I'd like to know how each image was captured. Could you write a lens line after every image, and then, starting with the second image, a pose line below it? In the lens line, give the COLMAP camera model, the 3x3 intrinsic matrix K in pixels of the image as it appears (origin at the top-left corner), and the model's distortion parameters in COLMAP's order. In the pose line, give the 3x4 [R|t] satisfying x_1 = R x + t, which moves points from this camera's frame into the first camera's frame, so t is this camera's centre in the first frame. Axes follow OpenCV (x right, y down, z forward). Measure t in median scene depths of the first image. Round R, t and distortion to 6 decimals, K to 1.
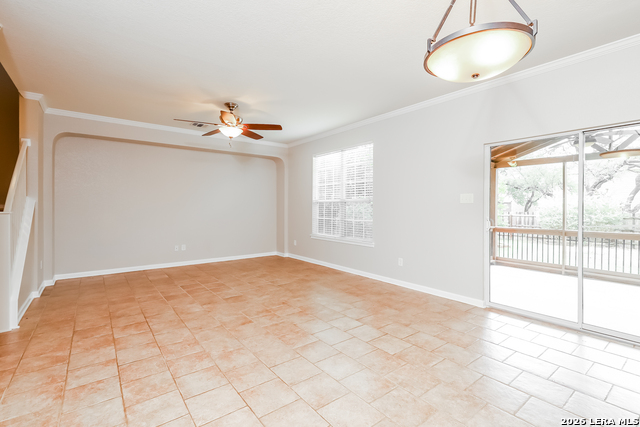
lens RADIAL K [[296.8, 0, 321.3], [0, 296.8, 210.6], [0, 0, 1]] dist [0.000707, 0.000135]
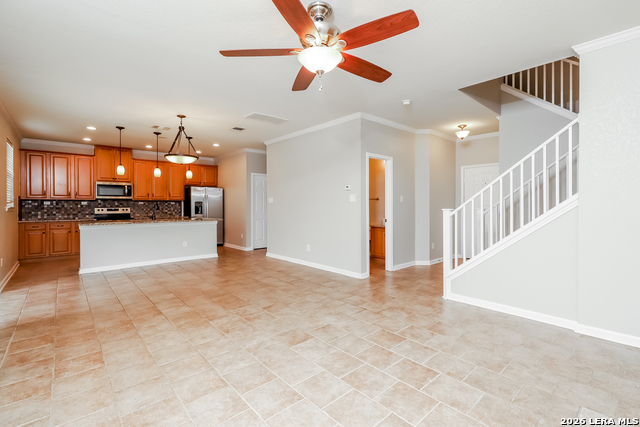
lens RADIAL K [[296.8, 0, 319.2], [0, 296.8, 207.7], [0, 0, 1]] dist [0.000707, 0.000135]
pose [[-0.997800, -0.000205, -0.066299, -0.352916], [-0.002247, 0.999525, 0.030728, -0.035048], [0.066262, 0.030809, -0.997327, 2.005068]]
